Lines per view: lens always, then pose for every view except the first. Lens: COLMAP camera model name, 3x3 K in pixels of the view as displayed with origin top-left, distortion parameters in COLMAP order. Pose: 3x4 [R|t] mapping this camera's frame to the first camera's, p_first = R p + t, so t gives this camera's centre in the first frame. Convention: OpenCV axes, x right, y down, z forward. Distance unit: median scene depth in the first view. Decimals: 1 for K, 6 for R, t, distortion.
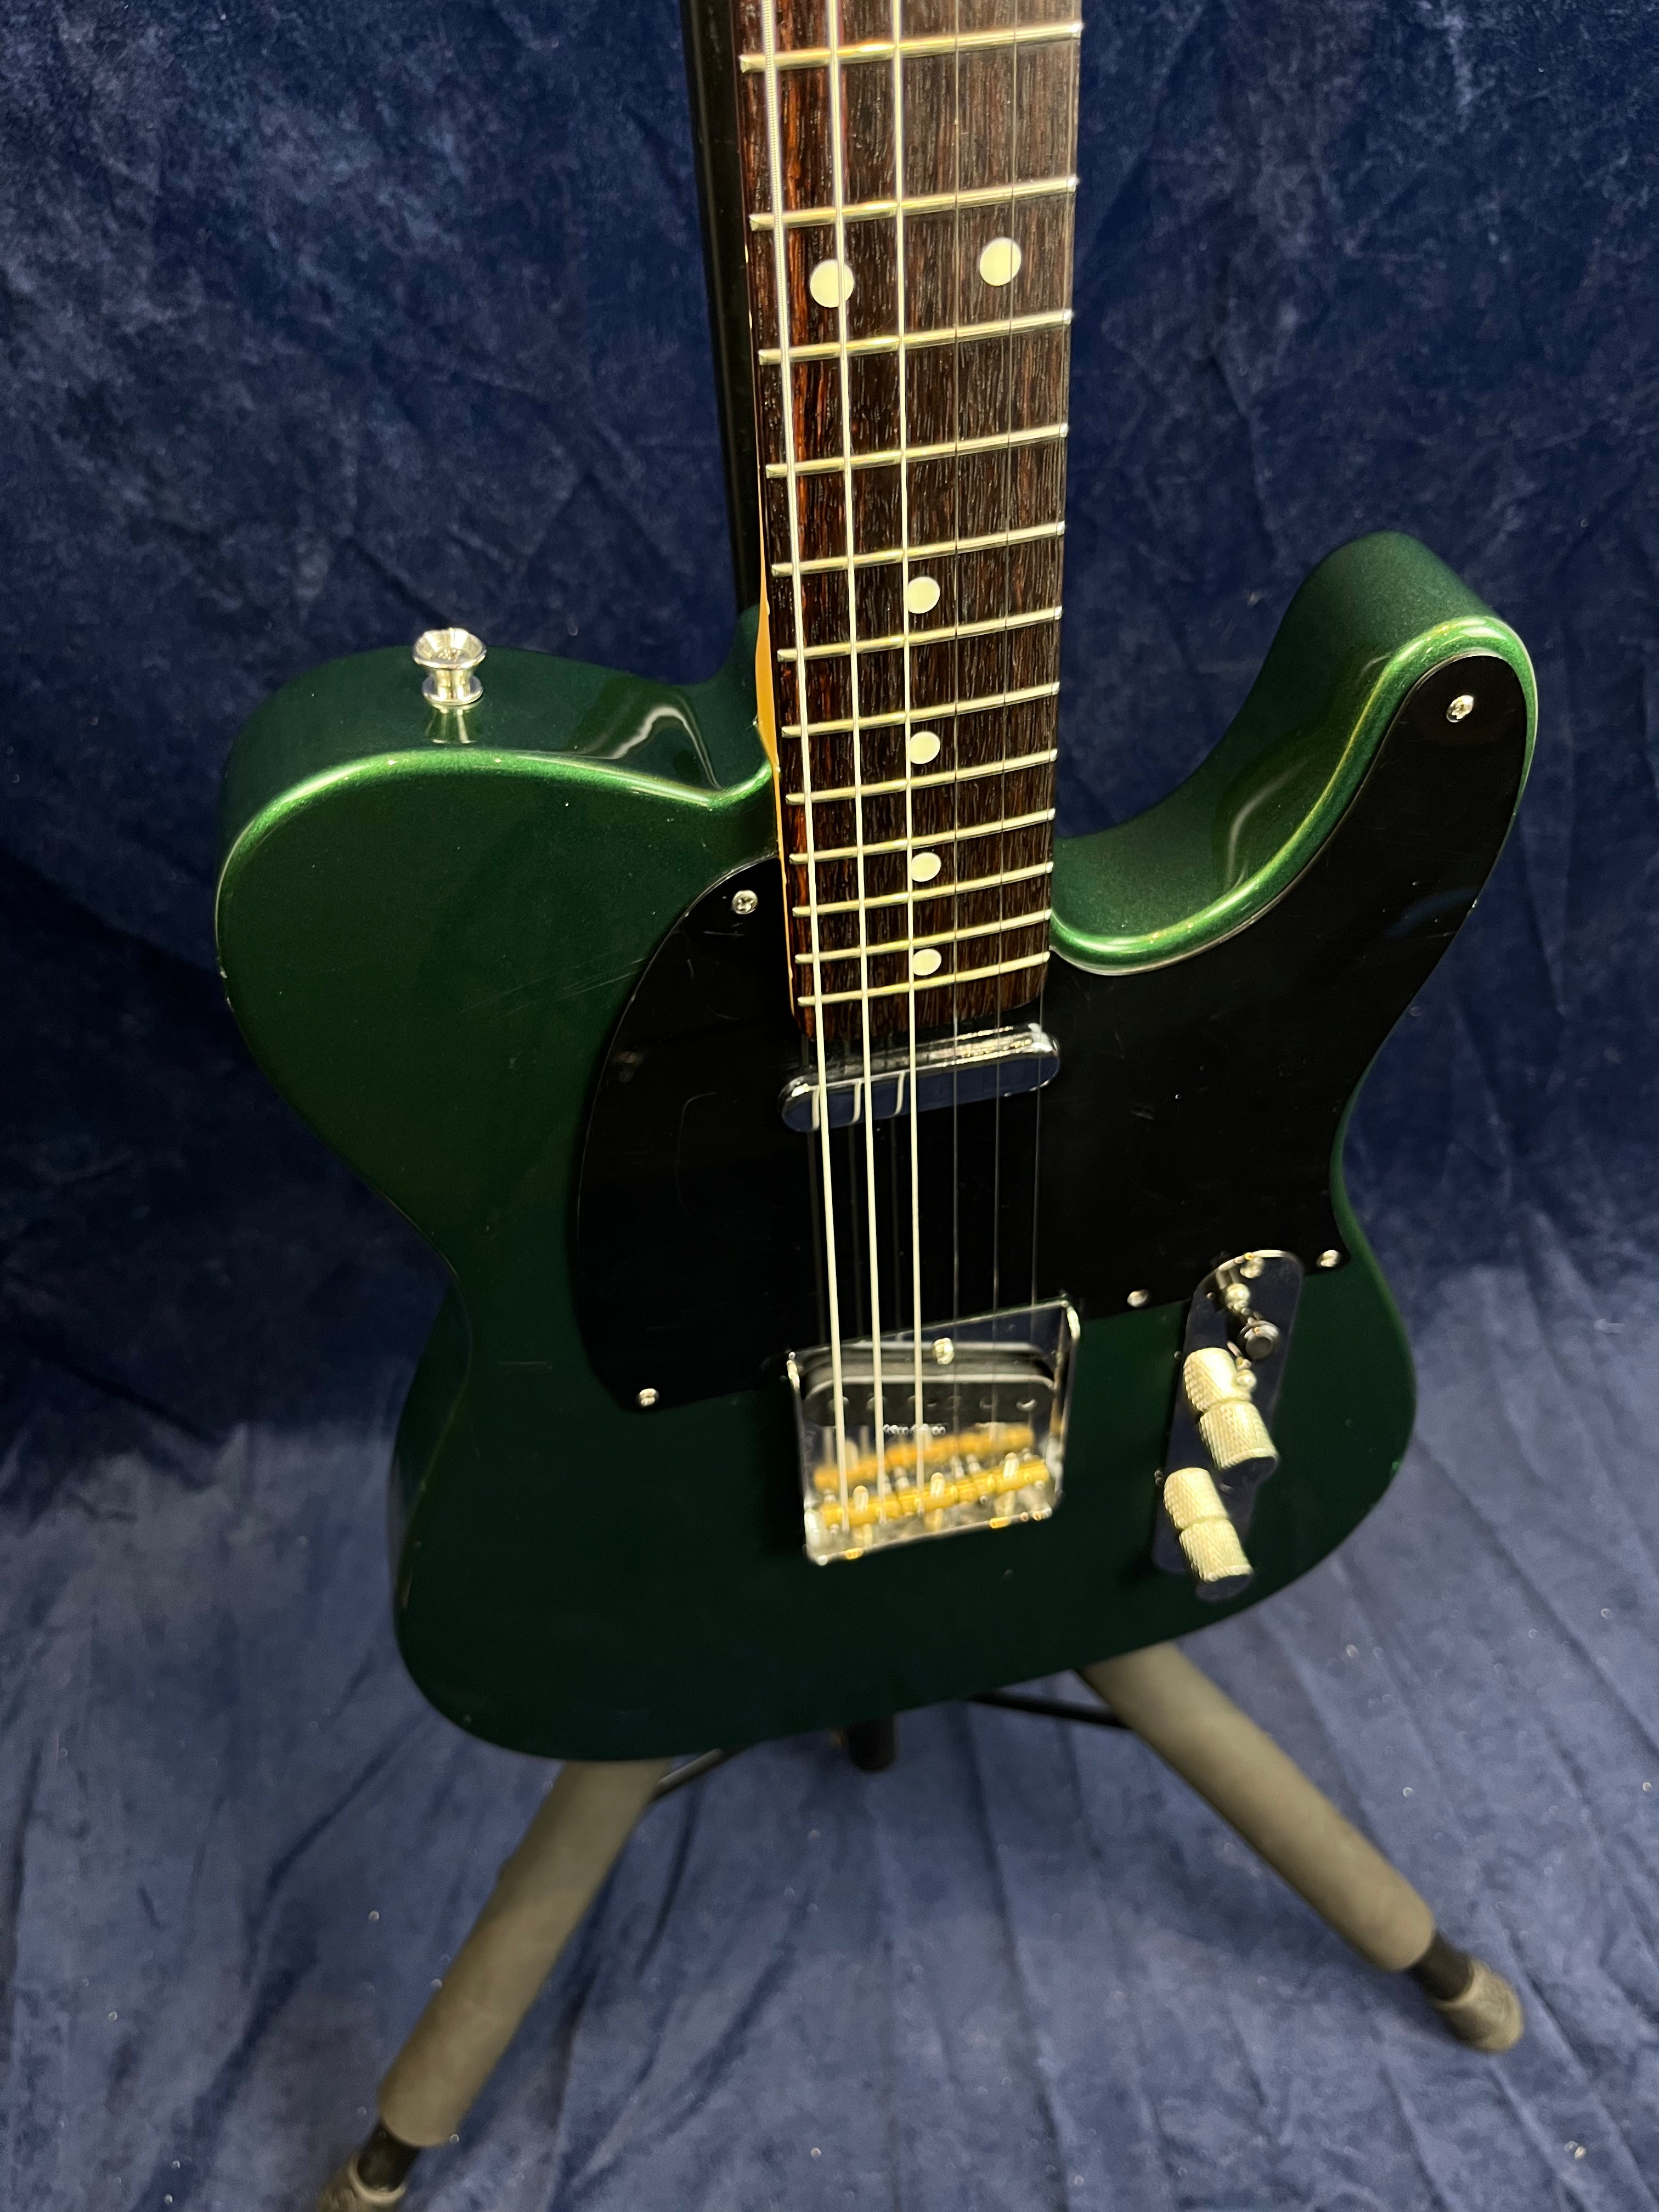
lens RADIAL K [[1698.0, 0, 836.3], [0, 1698.0, 1097.3], [0, 0, 1]] dist [0.089989, -0.156688]
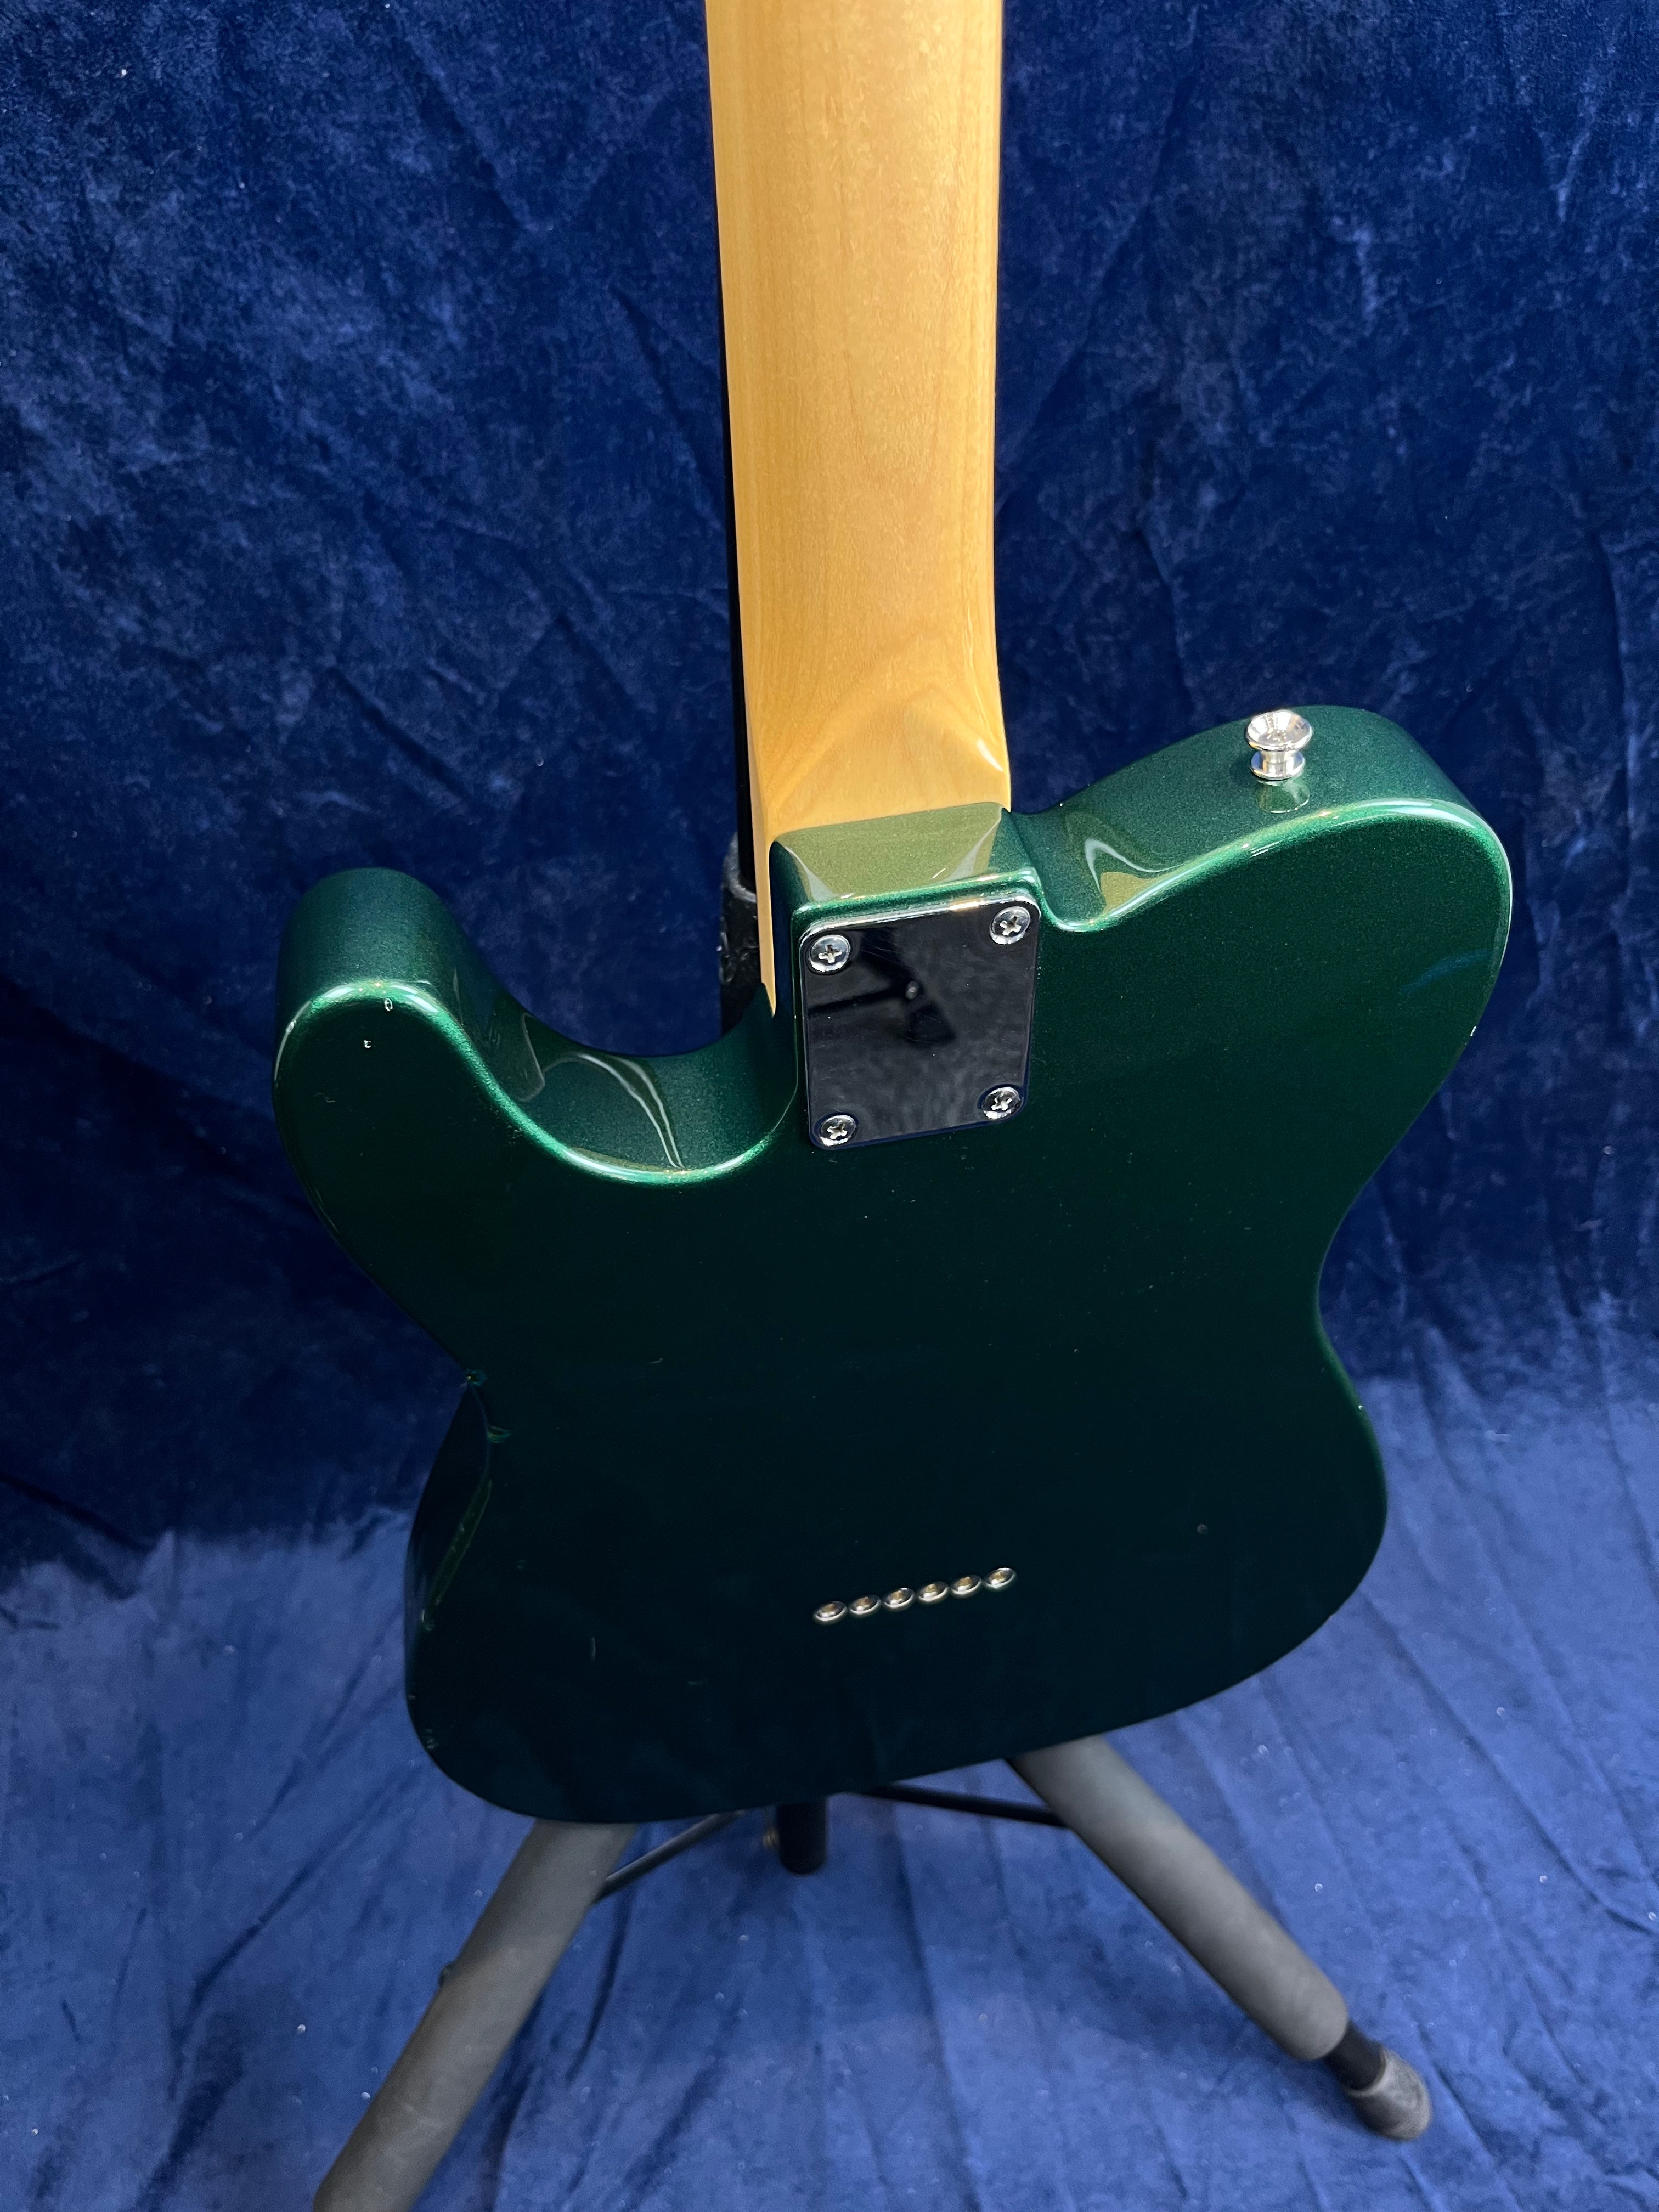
lens RADIAL K [[1709.0, 0, 830.1], [0, 1709.0, 1116.8], [0, 0, 1]] dist [0.051967, -0.085339]
pose [[0.997820, 0.014674, 0.064343, -0.041334], [-0.010823, 0.998152, -0.059800, 0.007314], [-0.065102, 0.058973, 0.996134, -0.049676]]
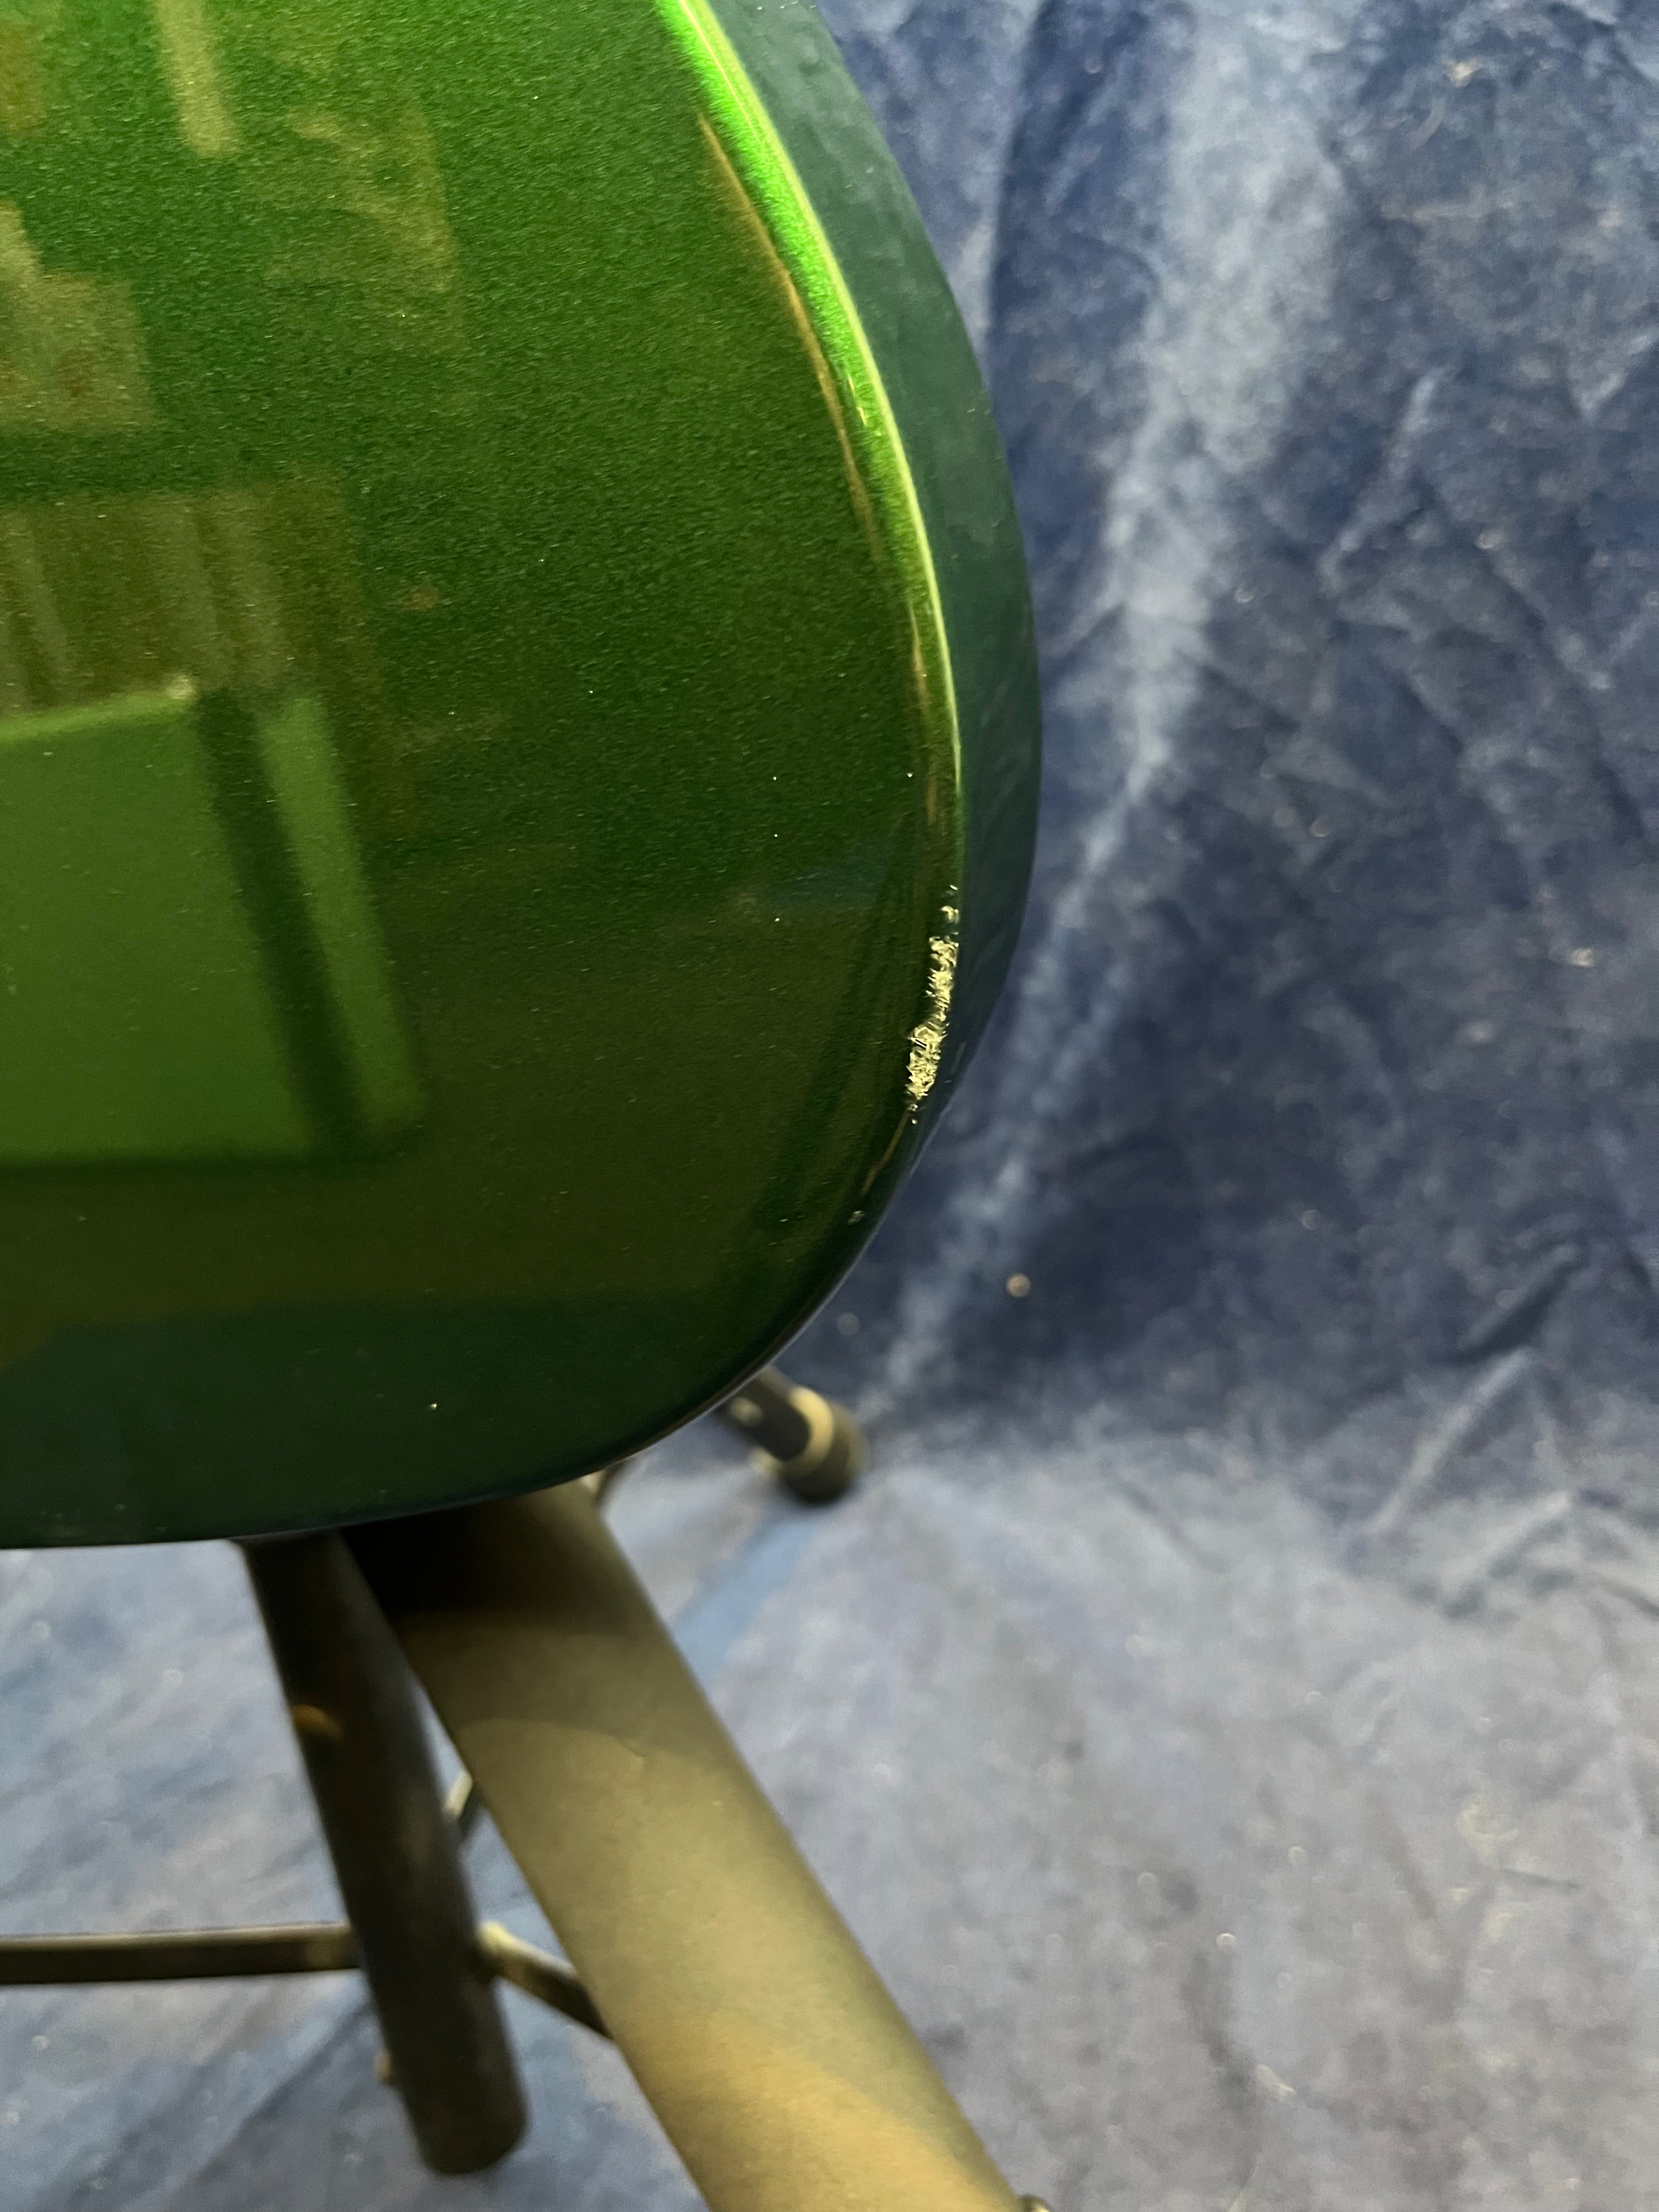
lens RADIAL K [[1692.3, 0, 841.0], [0, 1692.3, 1088.3], [0, 0, 1]] dist [0.004031, -0.038037]
pose [[0.883257, 0.029053, -0.467989, 0.375125], [-0.215830, 0.911249, -0.350775, 0.308510], [0.416263, 0.410830, 0.811137, 0.657446]]
